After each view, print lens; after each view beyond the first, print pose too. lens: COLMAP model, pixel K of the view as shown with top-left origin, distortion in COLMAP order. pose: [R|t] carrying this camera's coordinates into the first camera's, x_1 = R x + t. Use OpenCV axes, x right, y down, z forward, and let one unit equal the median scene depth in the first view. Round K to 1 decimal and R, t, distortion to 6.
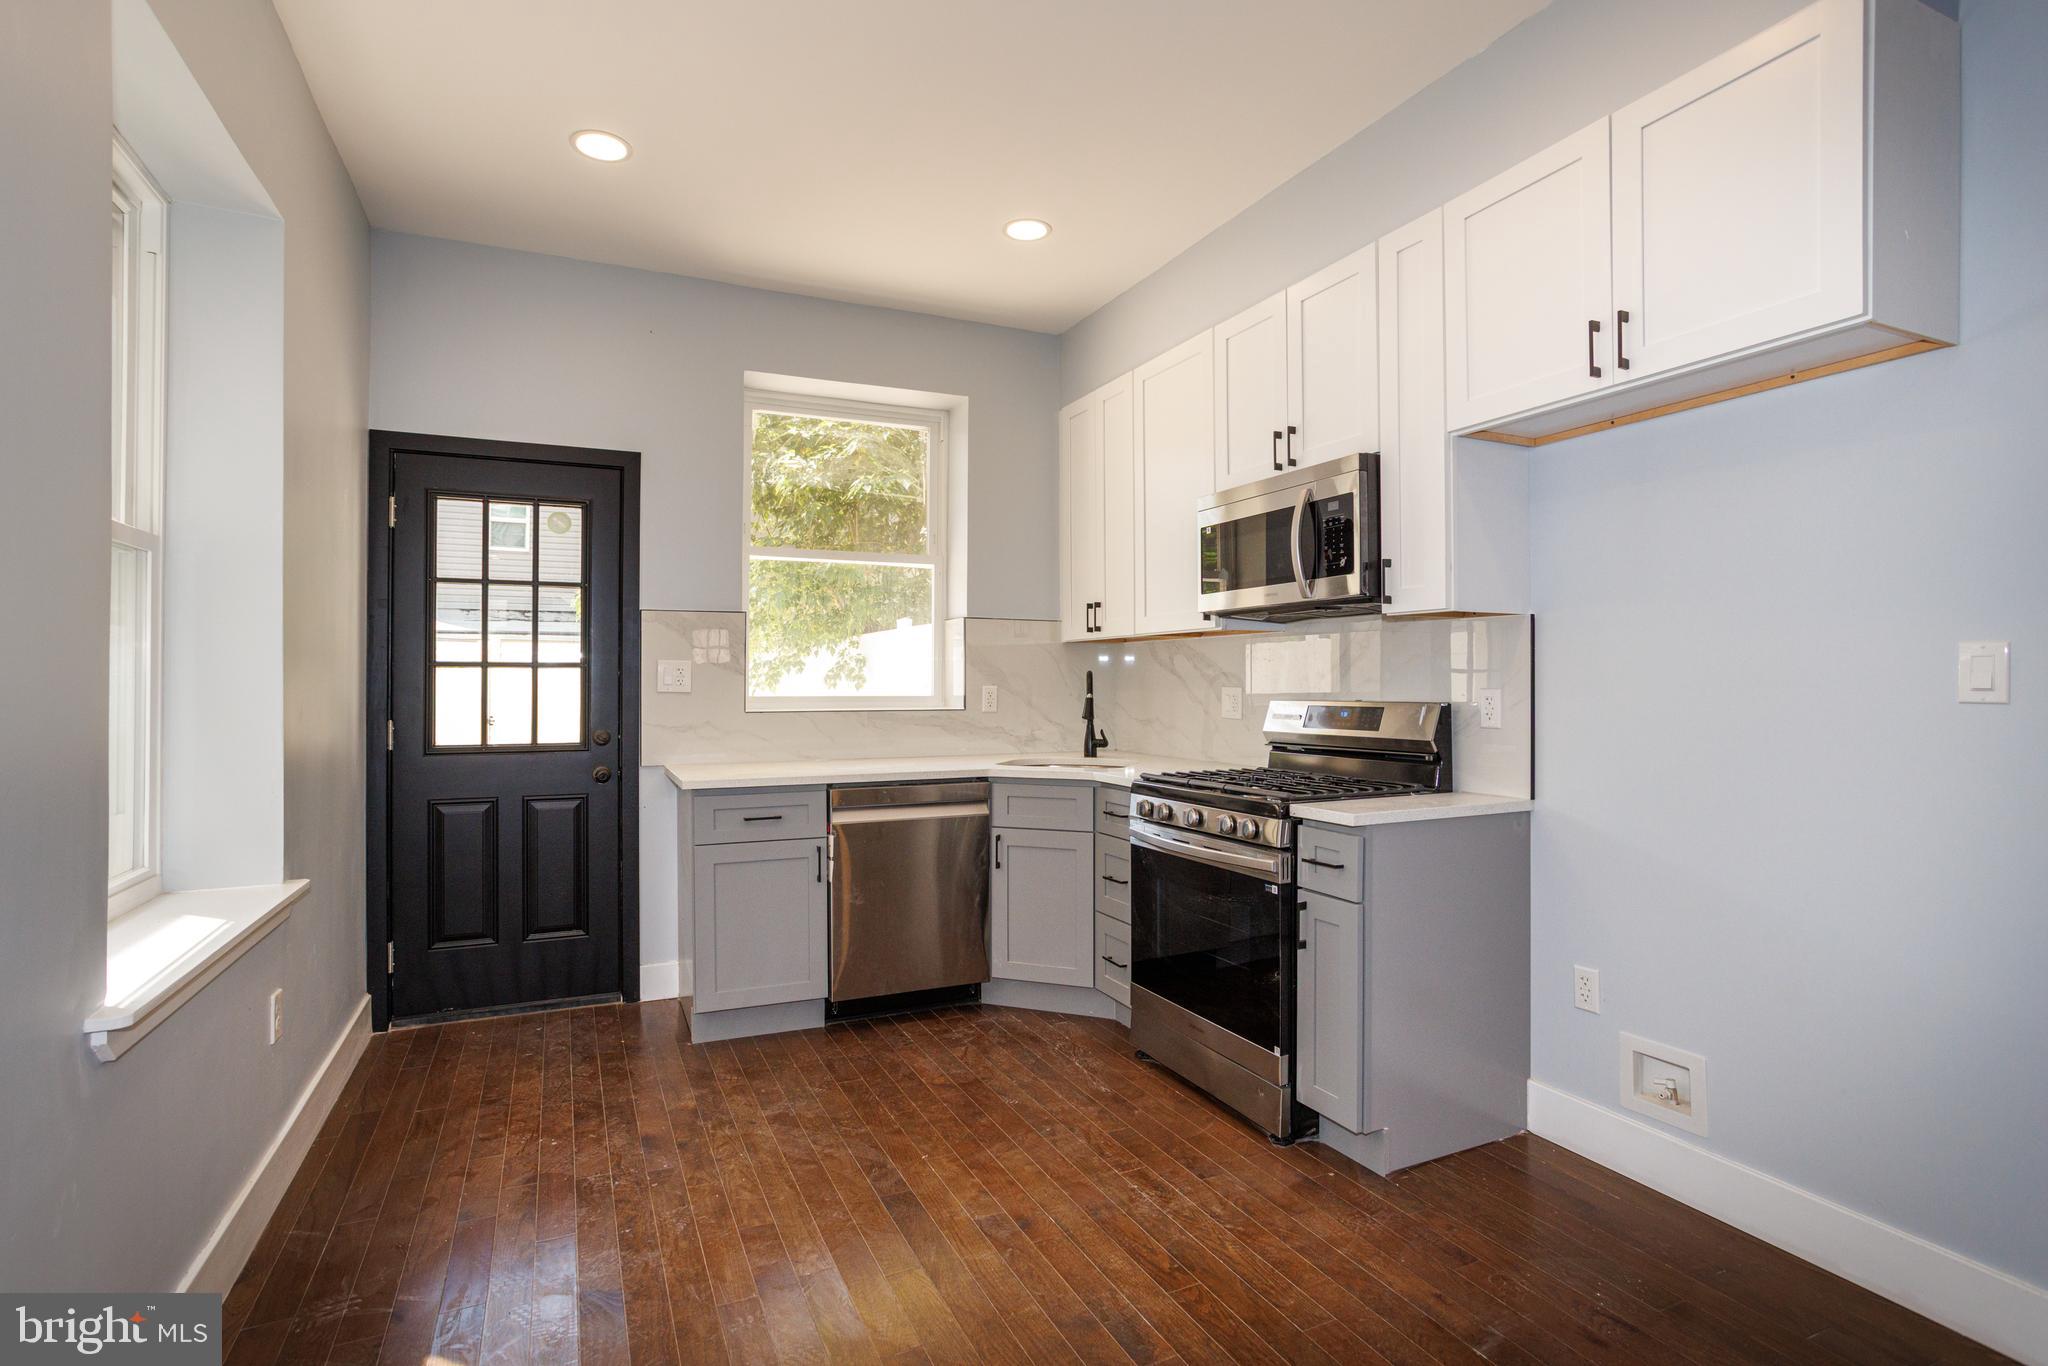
lens RADIAL K [[996.1, 0, 1026.9], [0, 996.1, 679.3], [0, 0, 1]] dist [-0.055385, 0.036102]
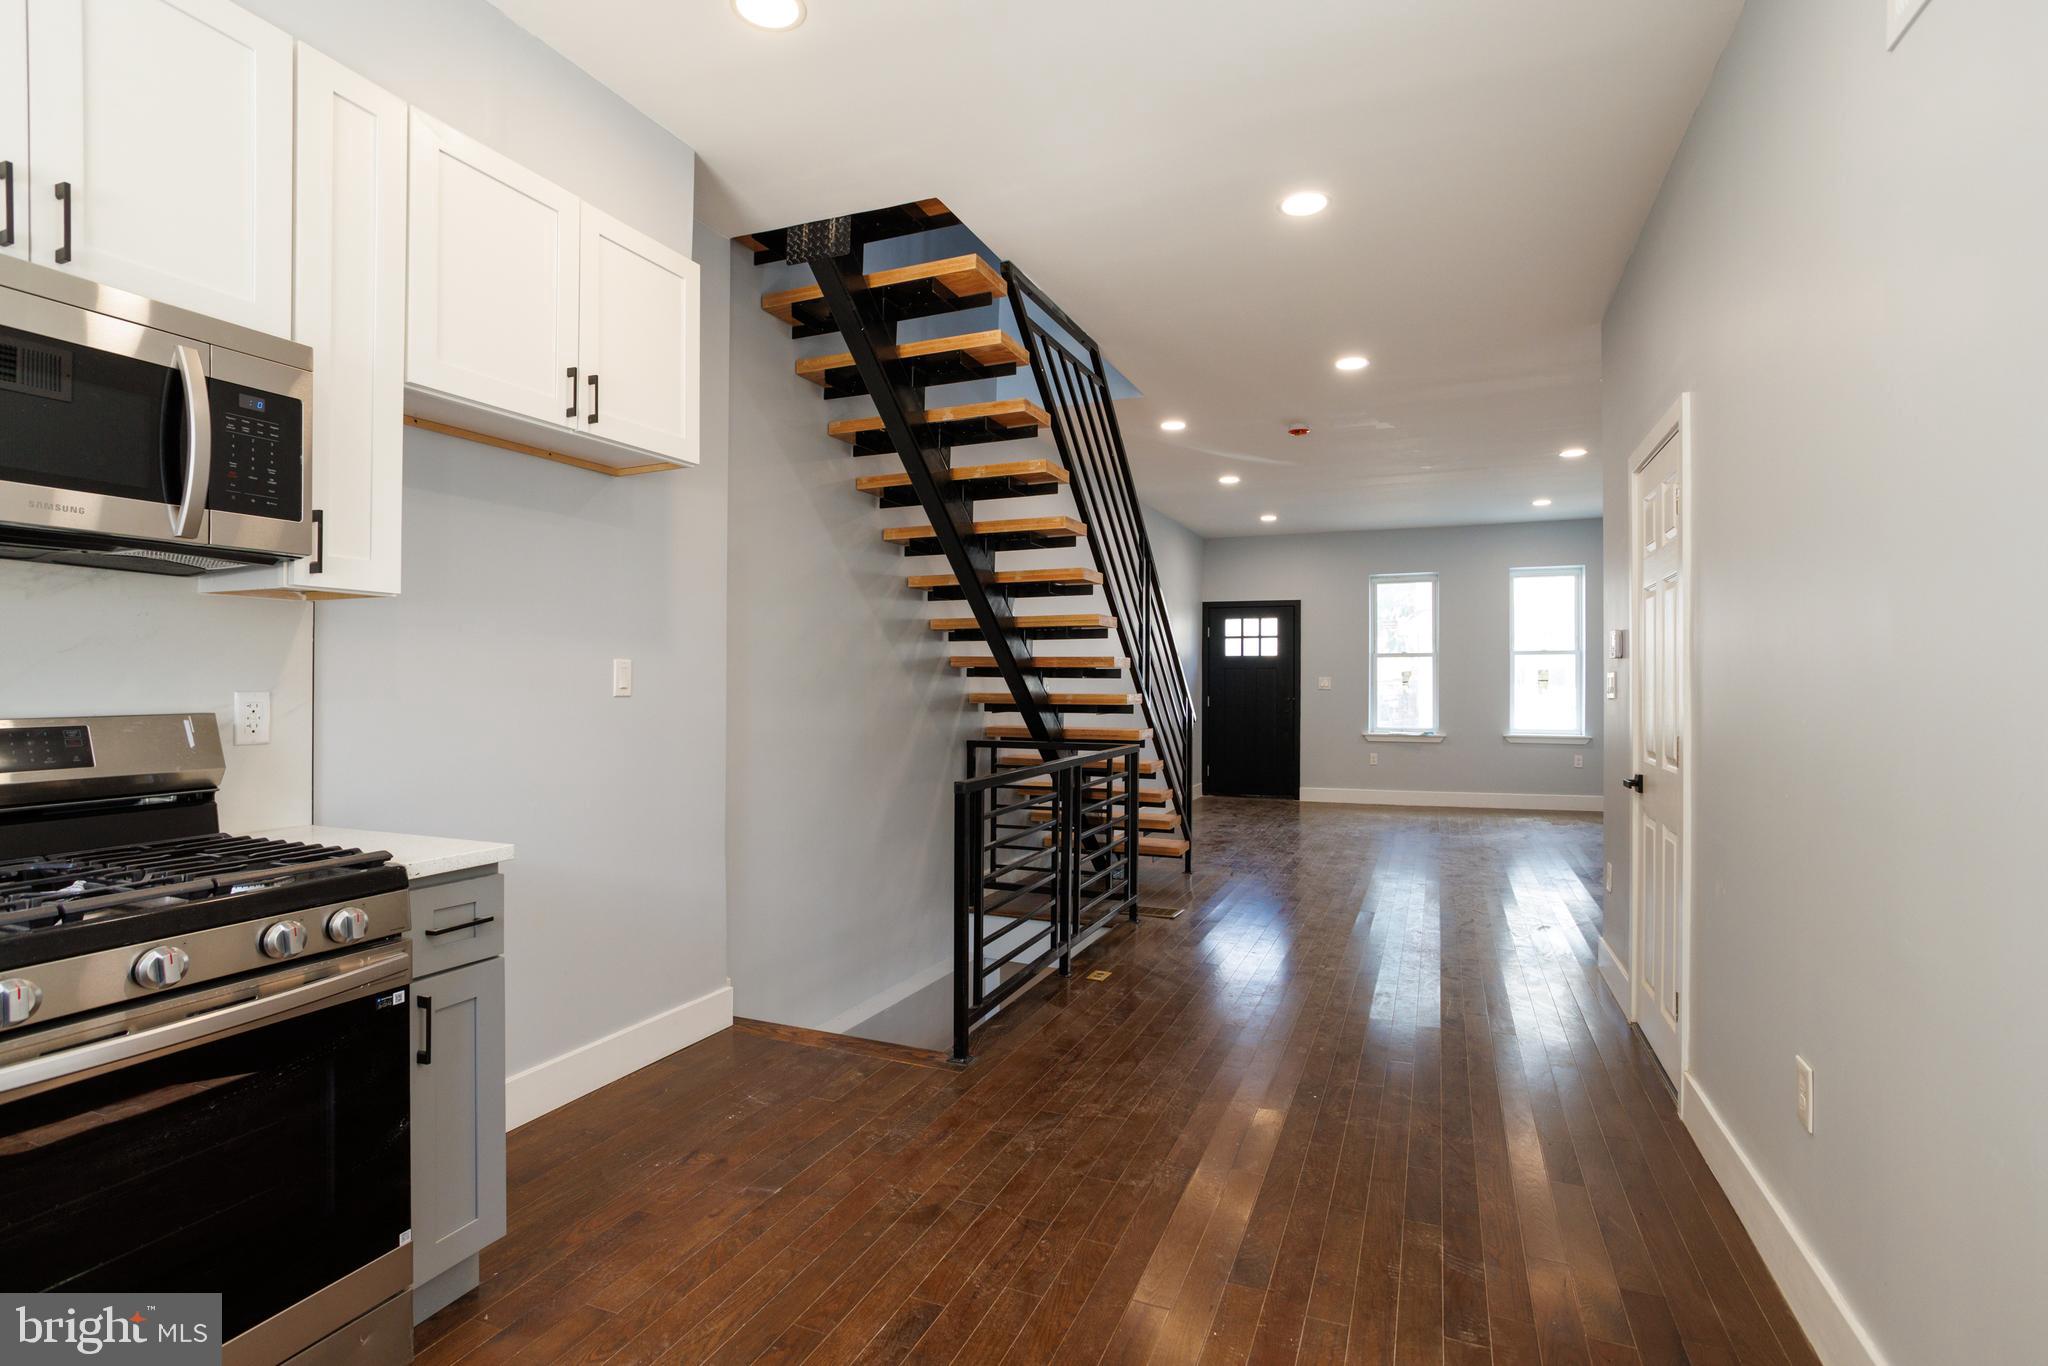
lens RADIAL K [[996.1, 0, 1026.9], [0, 996.1, 679.3], [0, 0, 1]] dist [-0.055385, 0.036102]
pose [[-0.670563, -0.000594, 0.741852, -0.377103], [-0.004540, 0.999984, -0.003303, -0.000270], [-0.741838, -0.005583, -0.670555, 0.824655]]
